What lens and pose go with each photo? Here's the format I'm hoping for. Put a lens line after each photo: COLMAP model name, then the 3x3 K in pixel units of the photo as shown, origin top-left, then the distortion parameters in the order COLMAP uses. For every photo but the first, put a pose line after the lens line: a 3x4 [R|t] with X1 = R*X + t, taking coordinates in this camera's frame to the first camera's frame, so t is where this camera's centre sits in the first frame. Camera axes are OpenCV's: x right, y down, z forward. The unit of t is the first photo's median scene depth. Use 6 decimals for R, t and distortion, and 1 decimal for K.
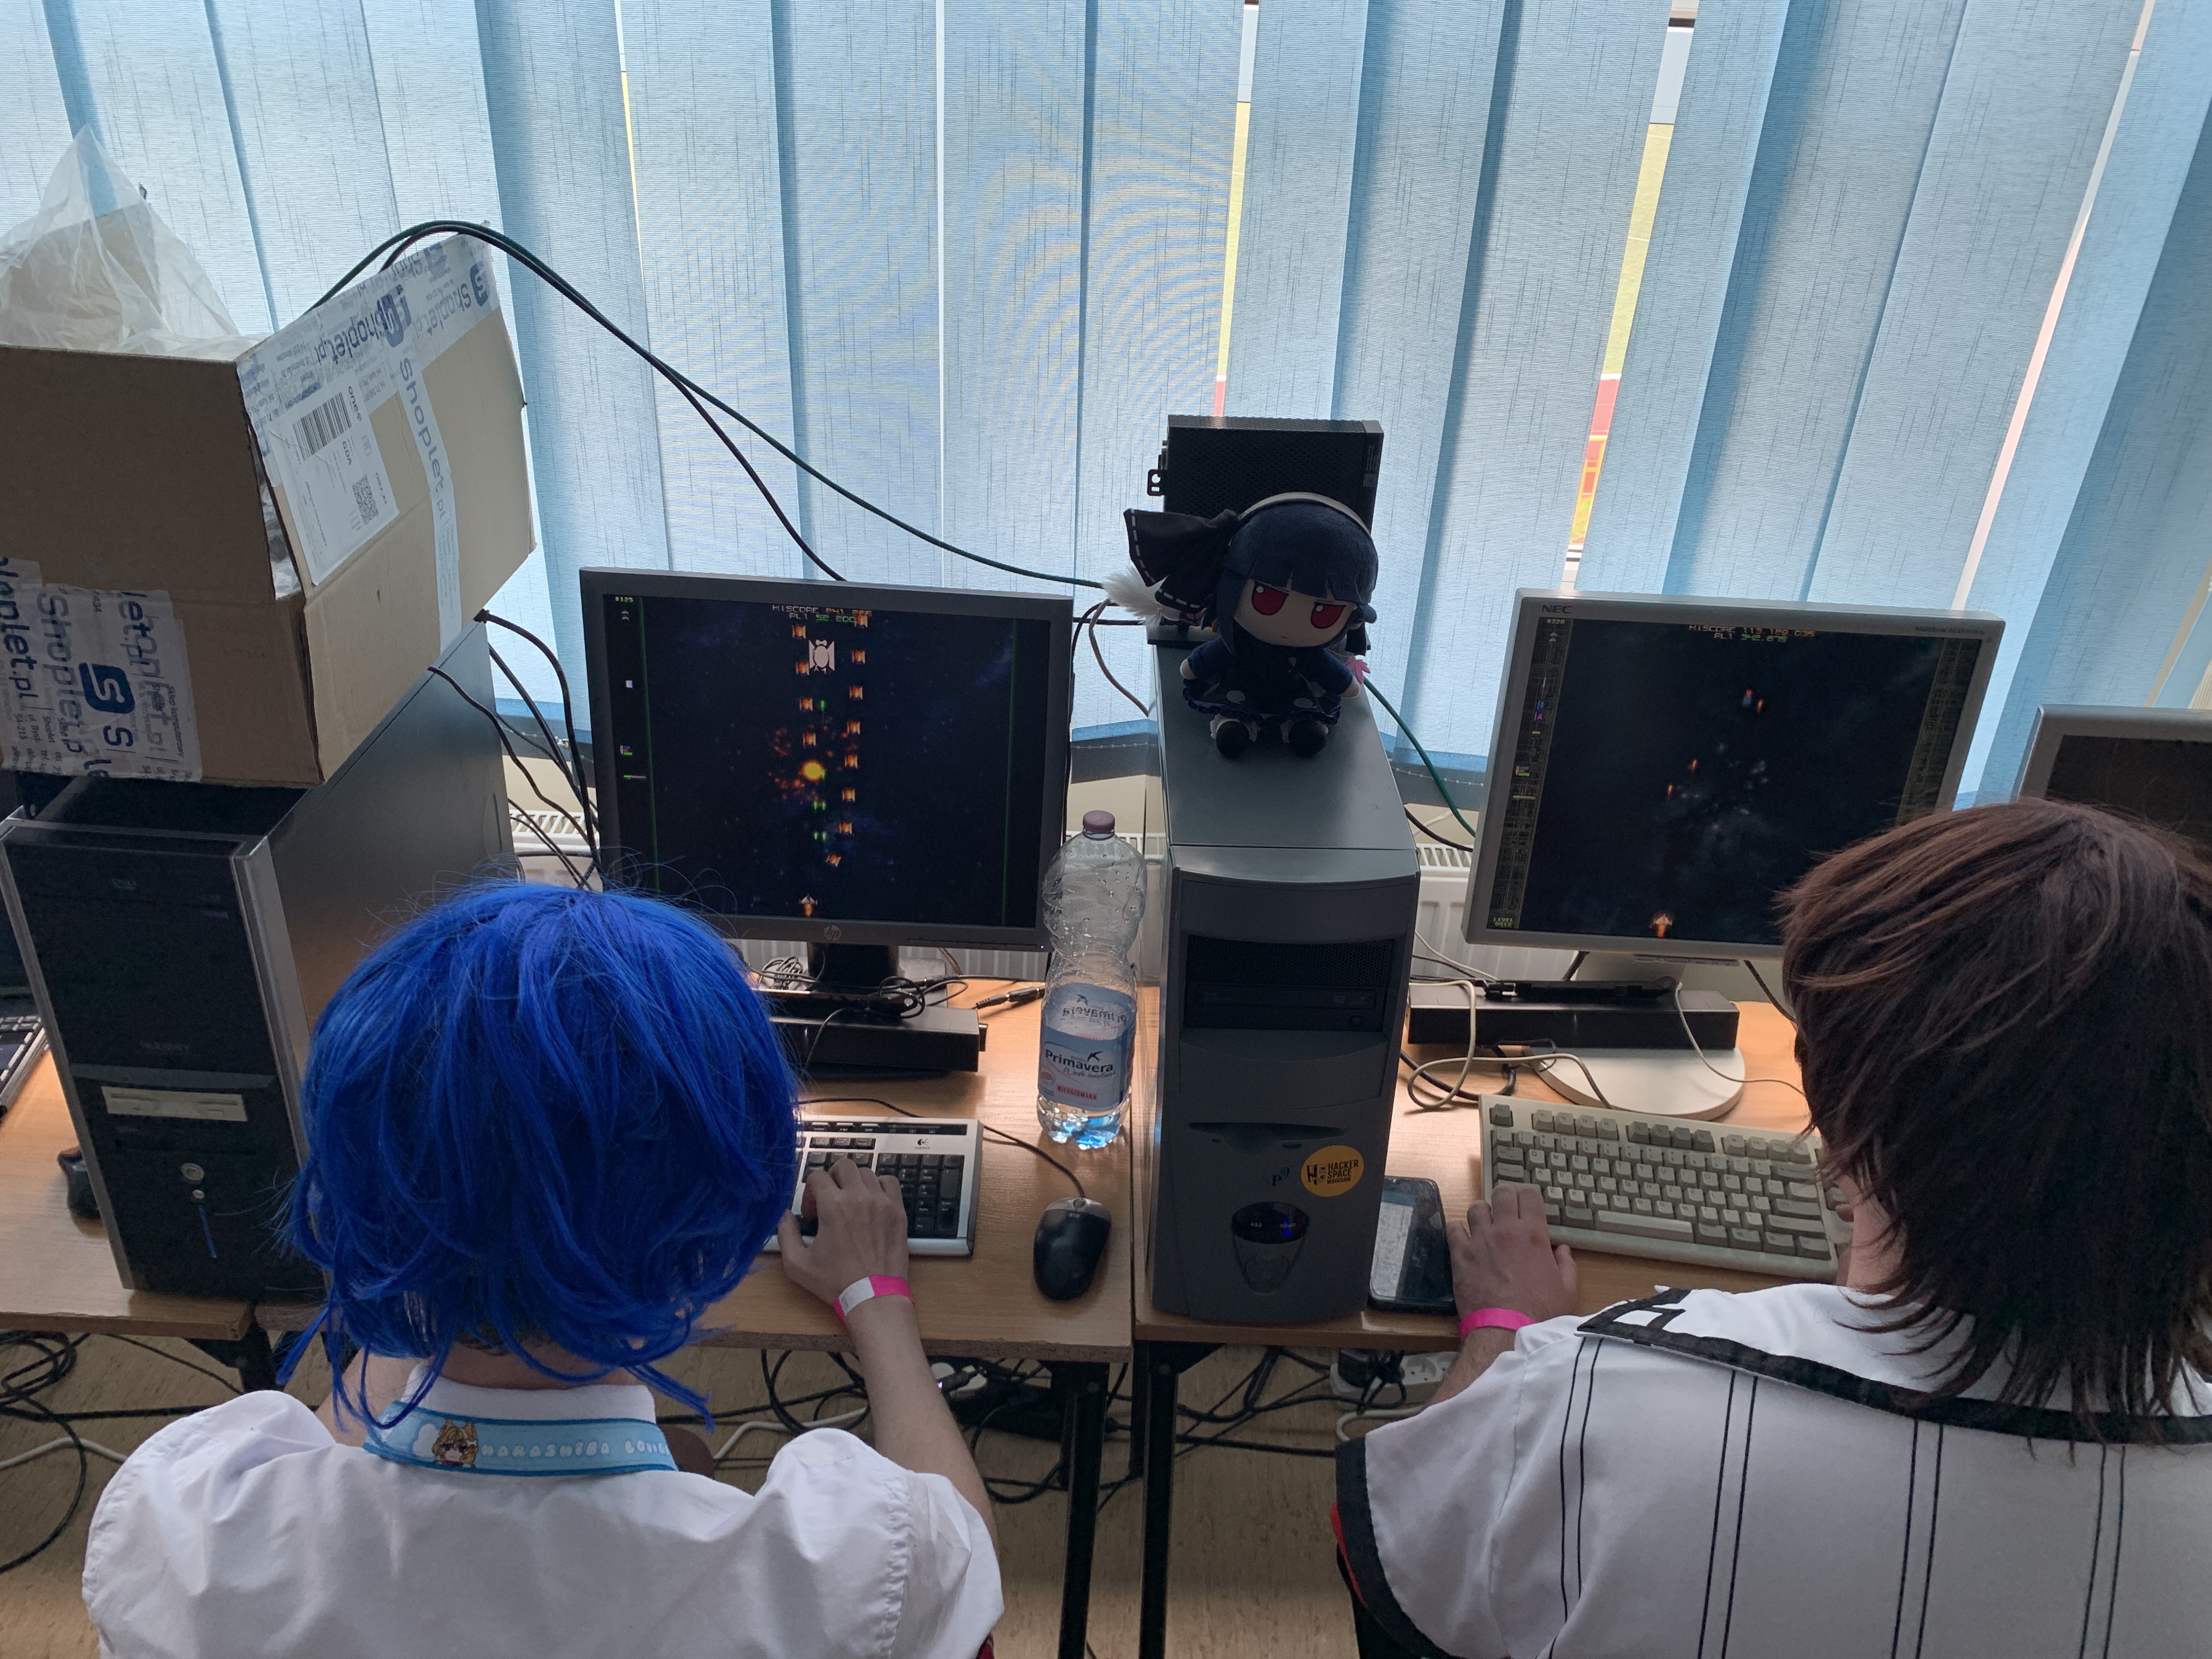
lens RADIAL K [[1717.6, 0, 1104.2], [0, 1717.6, 877.9], [0, 0, 1]] dist [0.001162, -0.016138]
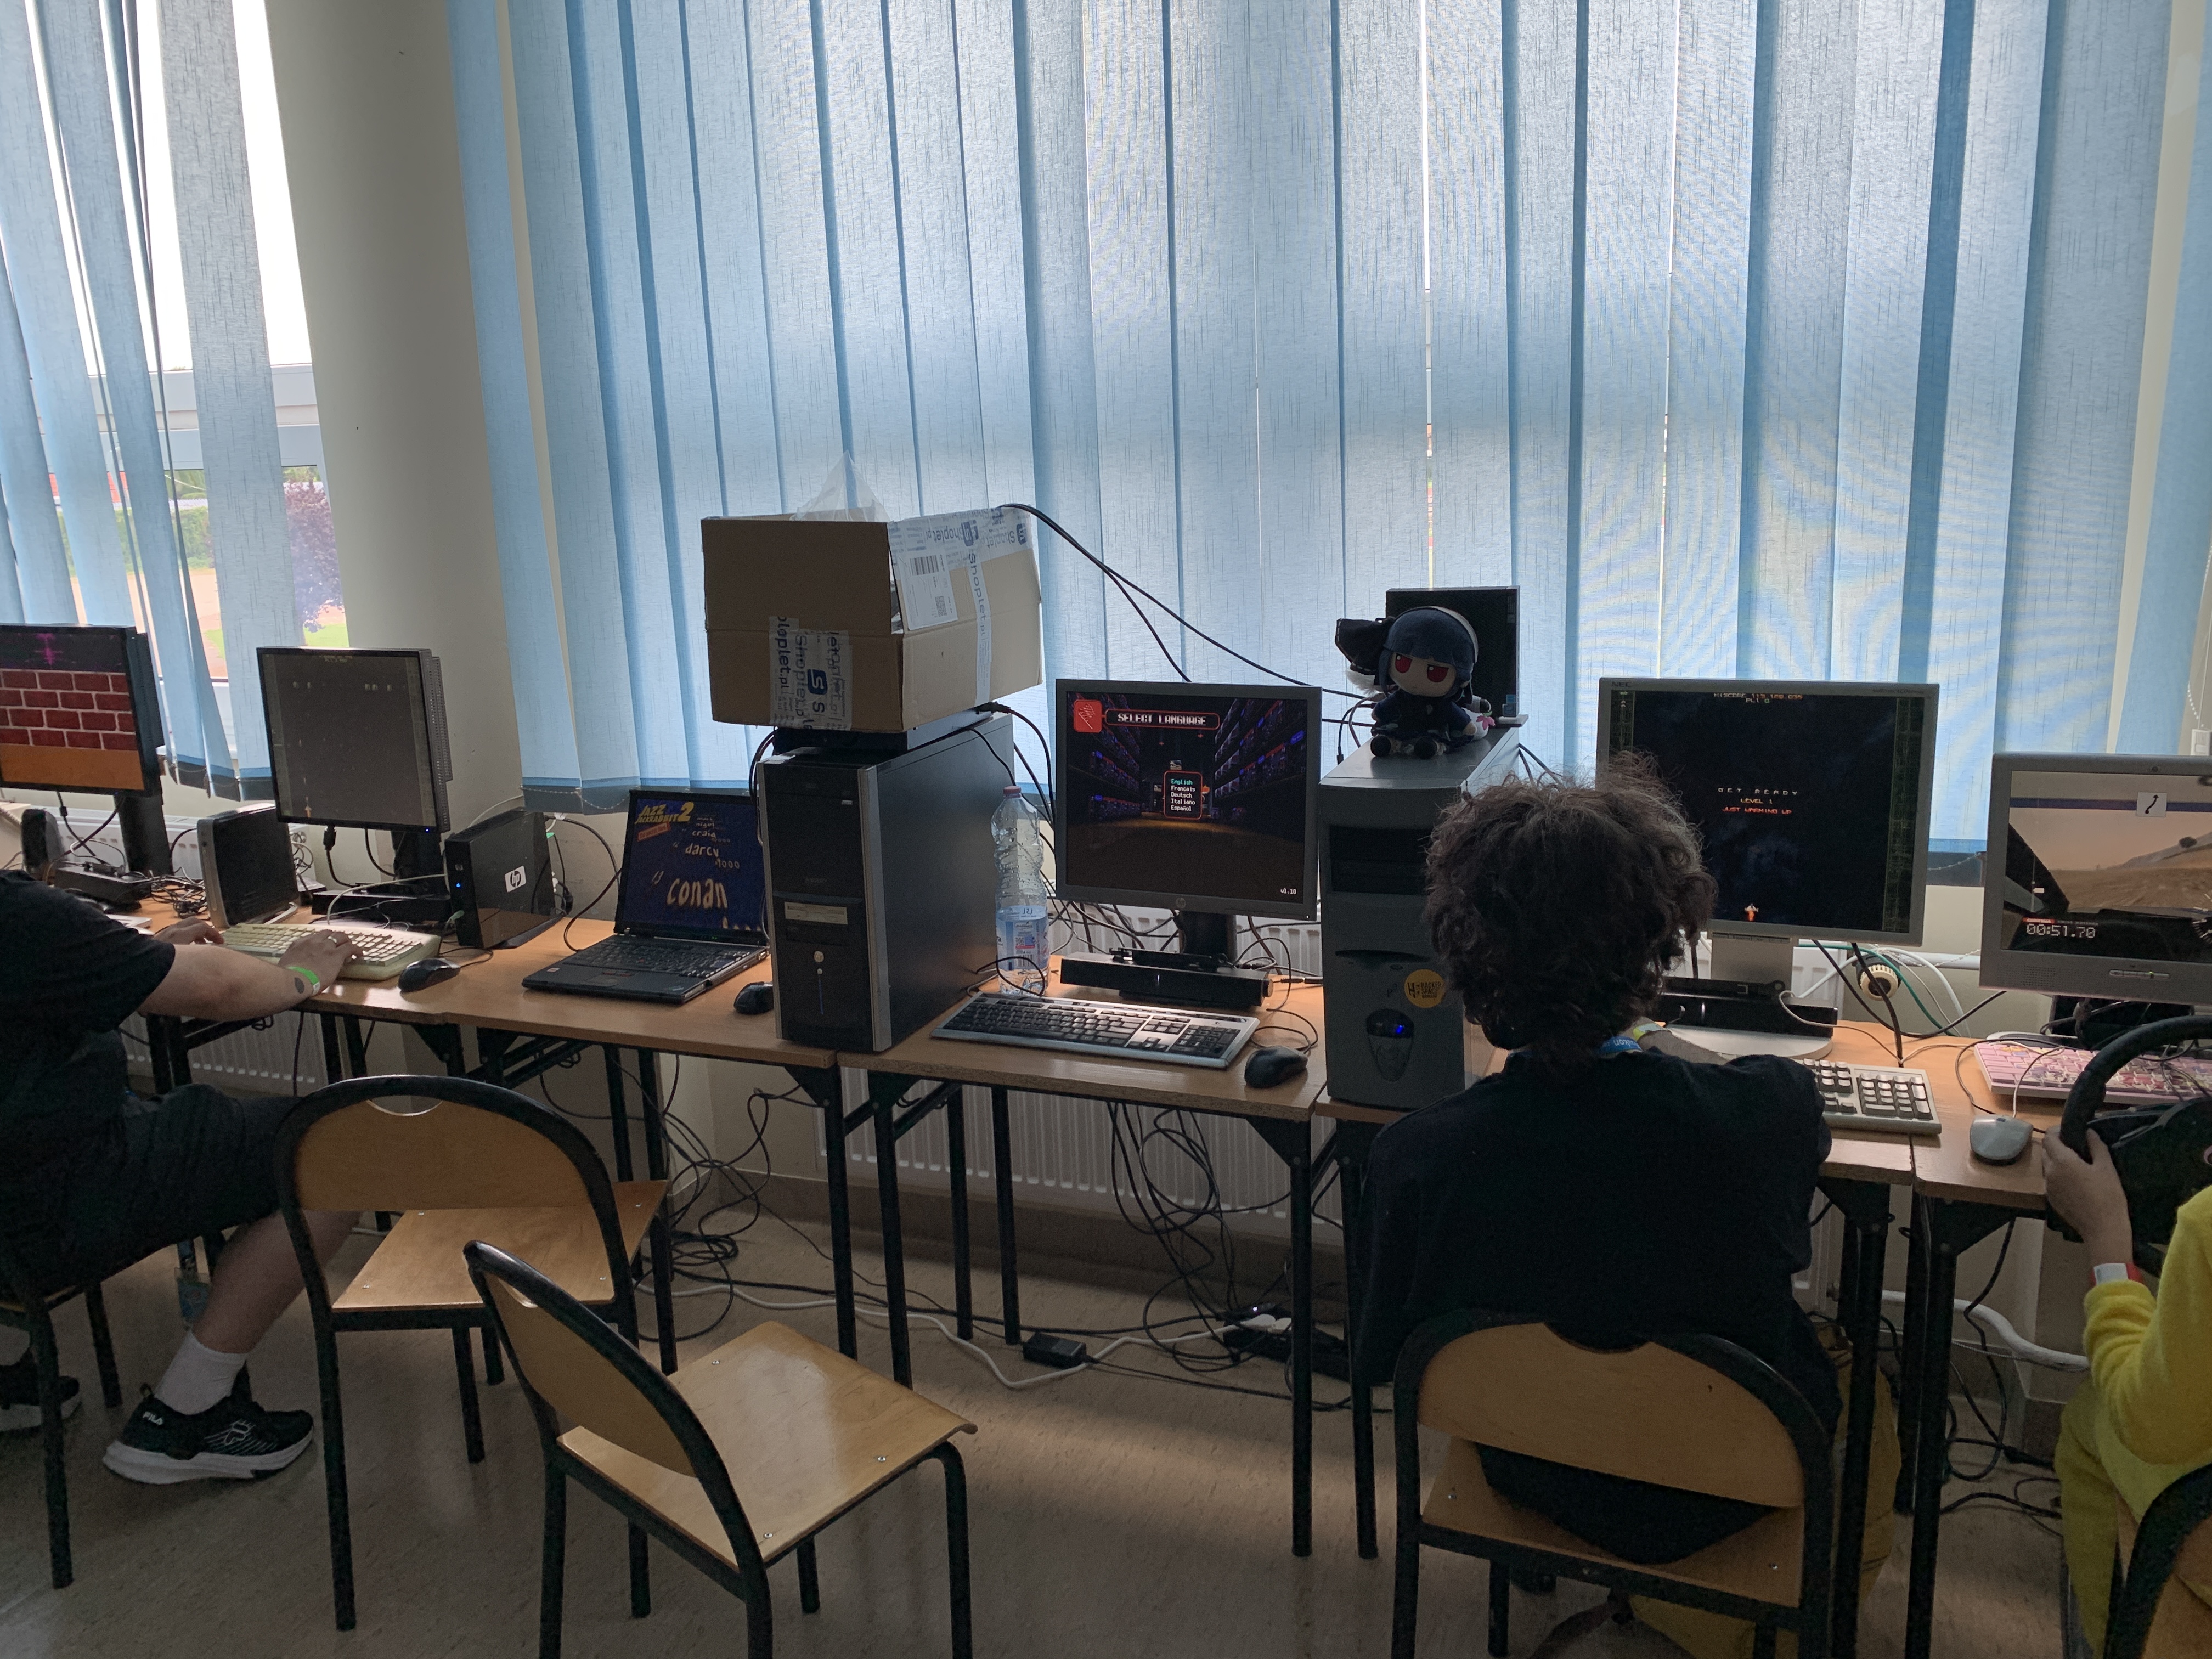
lens RADIAL K [[1717.6, 0, 1066.4], [0, 1717.6, 849.0], [0, 0, 1]] dist [0.001162, -0.016138]
pose [[0.919926, 0.008639, -0.391996, 0.448492], [-0.119260, 0.958553, -0.258752, 0.495875], [0.373514, 0.284782, 0.882829, -0.589253]]
